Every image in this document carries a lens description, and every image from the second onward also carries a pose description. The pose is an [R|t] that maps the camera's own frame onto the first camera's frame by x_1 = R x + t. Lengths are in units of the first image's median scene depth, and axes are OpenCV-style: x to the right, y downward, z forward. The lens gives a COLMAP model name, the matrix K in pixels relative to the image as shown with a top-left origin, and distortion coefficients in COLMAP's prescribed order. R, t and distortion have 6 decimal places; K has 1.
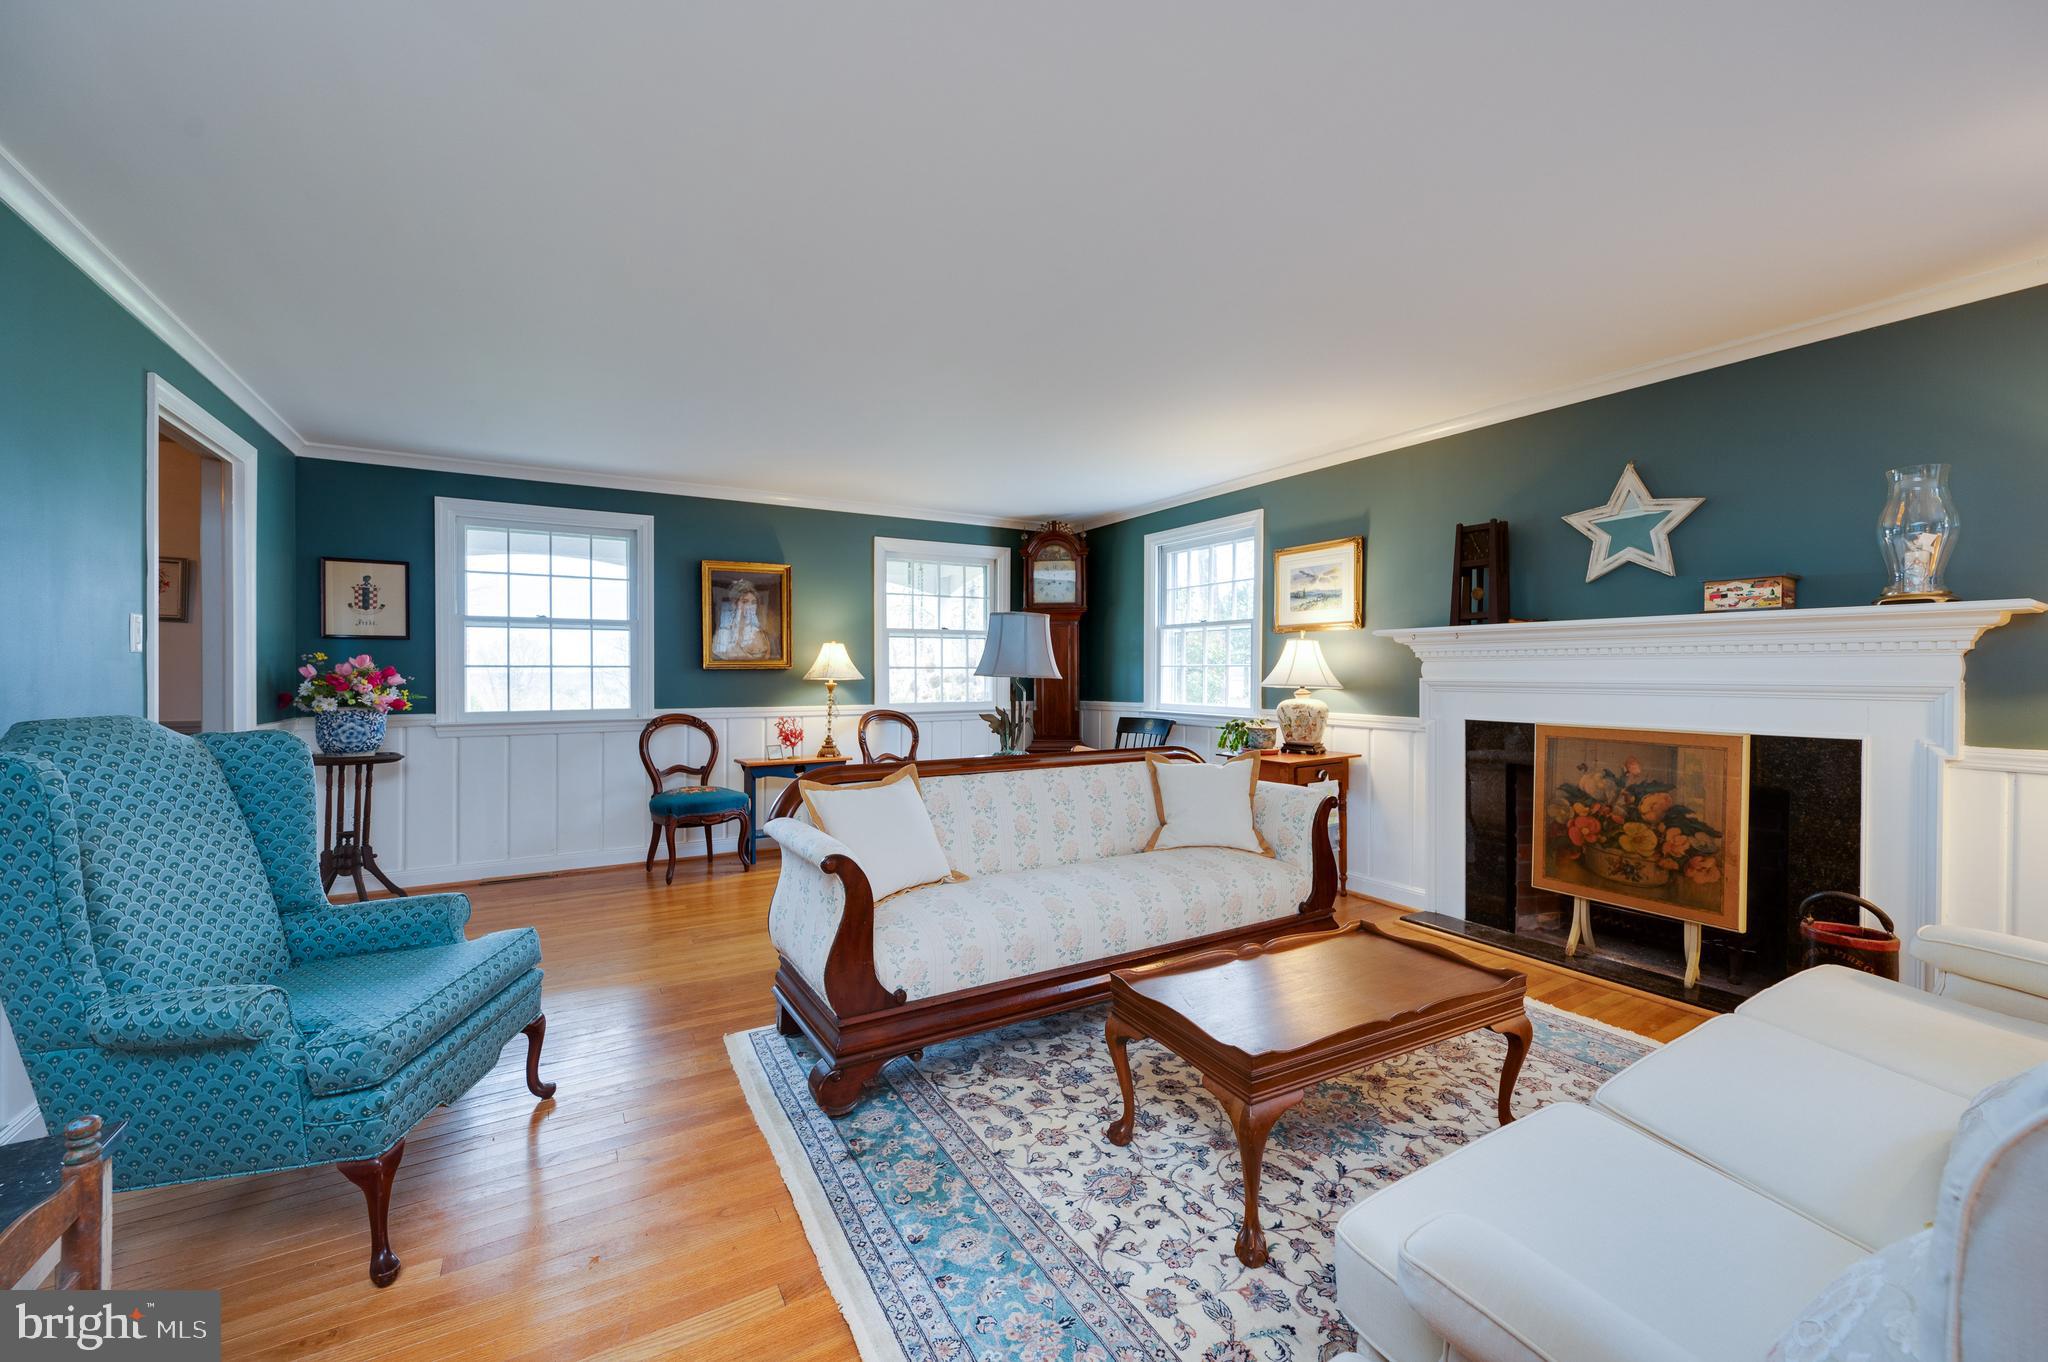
lens RADIAL K [[811.7, 0, 1022.2], [0, 811.7, 672.2], [0, 0, 1]] dist [0.000292, -0.000197]
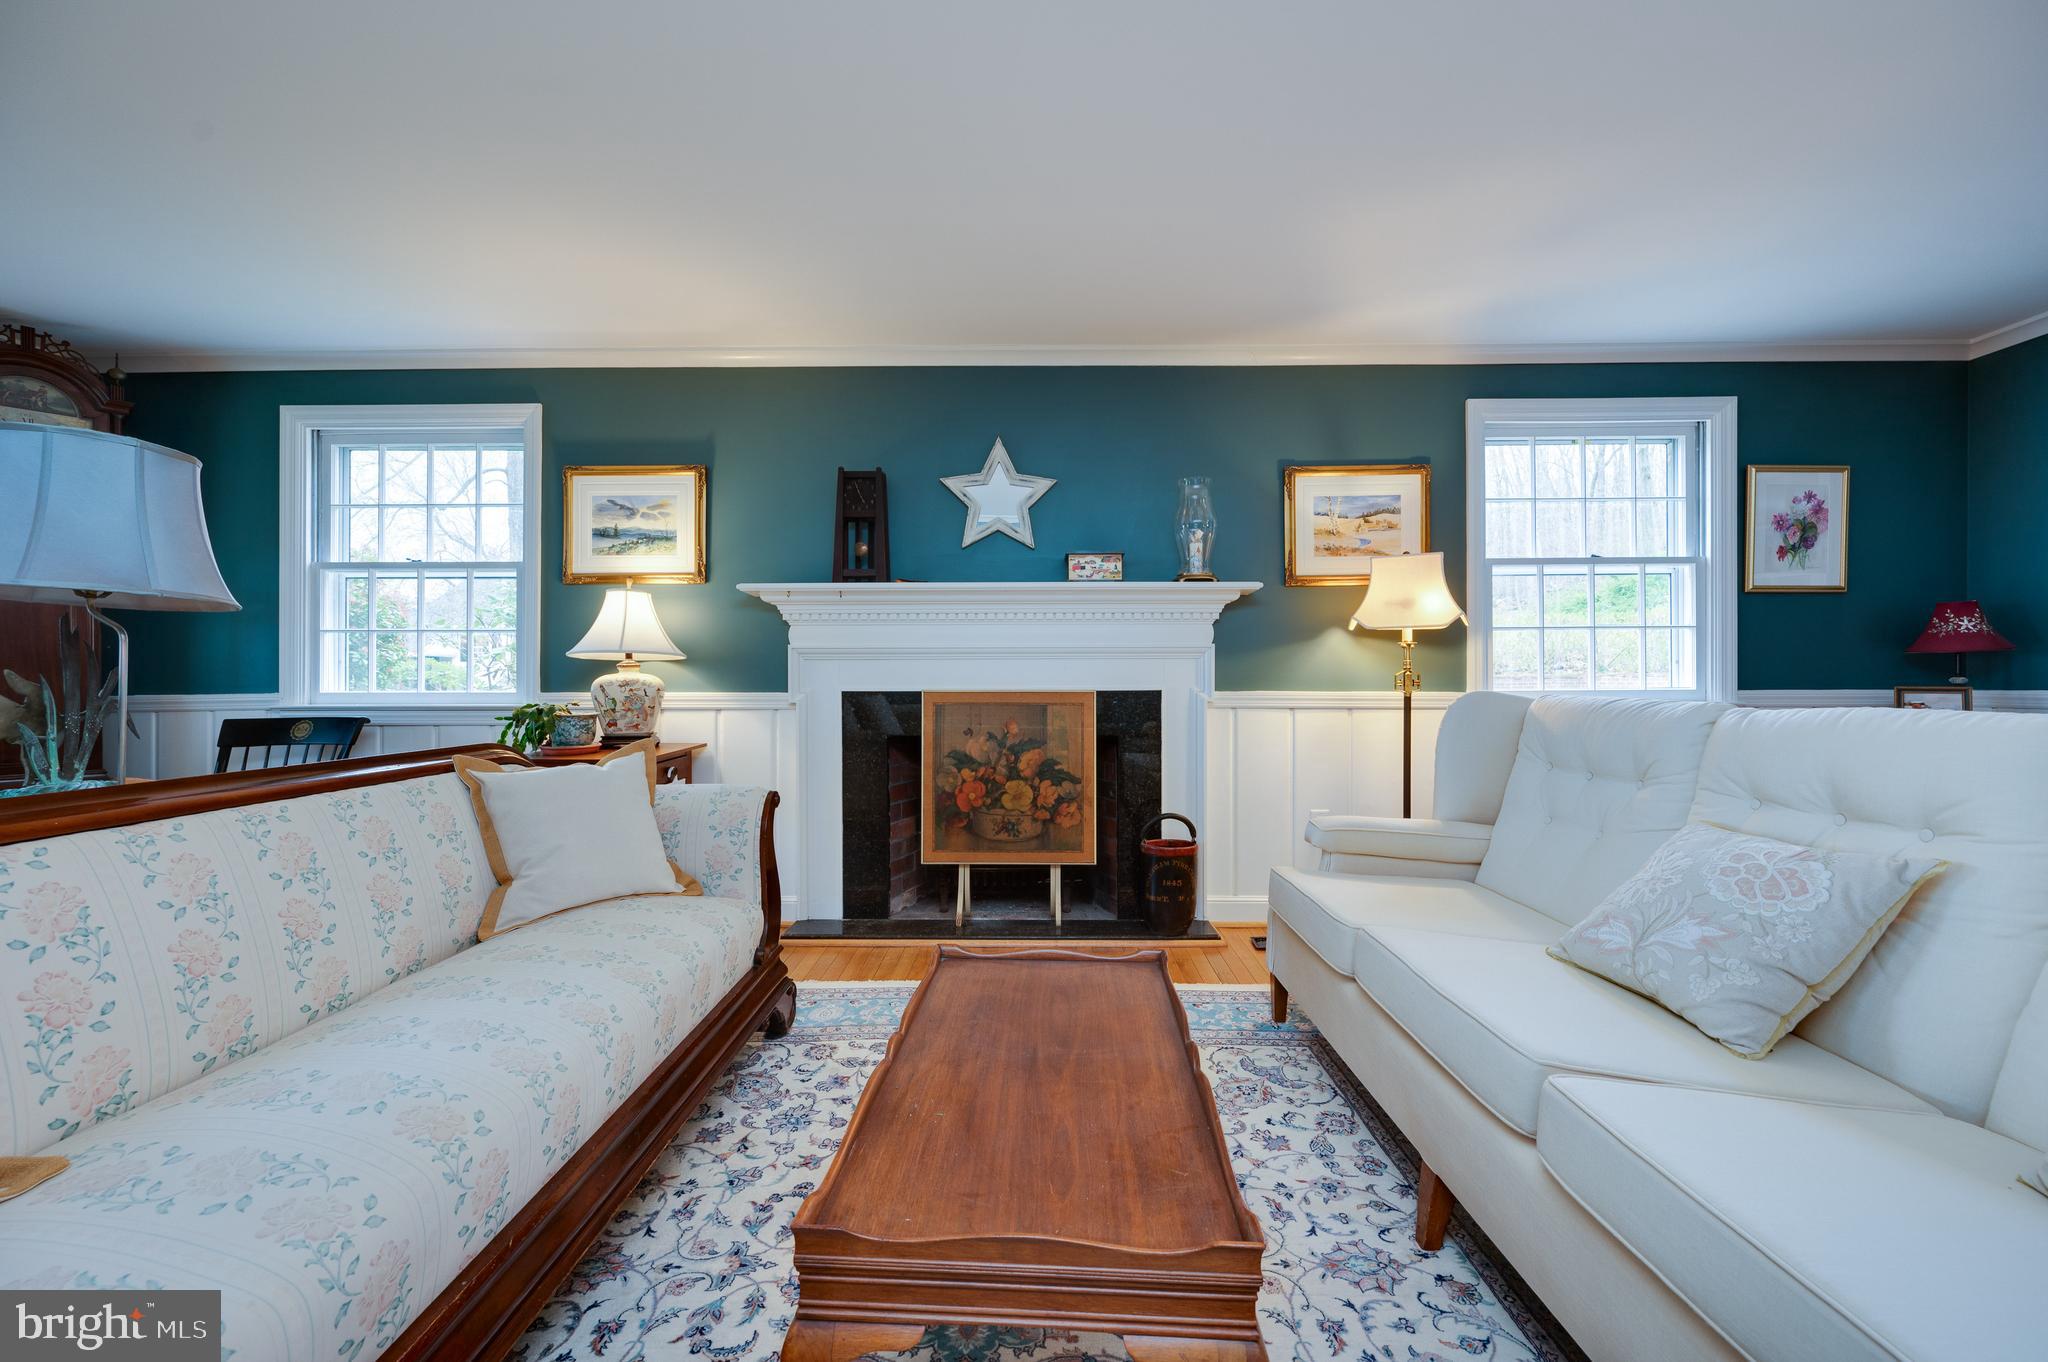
lens RADIAL K [[811.7, 0, 1014.7], [0, 811.7, 675.2], [0, 0, 1]] dist [0.000292, -0.000197]
pose [[0.520437, 0.002663, 0.853896, -0.121847], [0.004542, 0.999972, -0.005887, 0.051769], [-0.853888, 0.006942, 0.520411, 0.419491]]
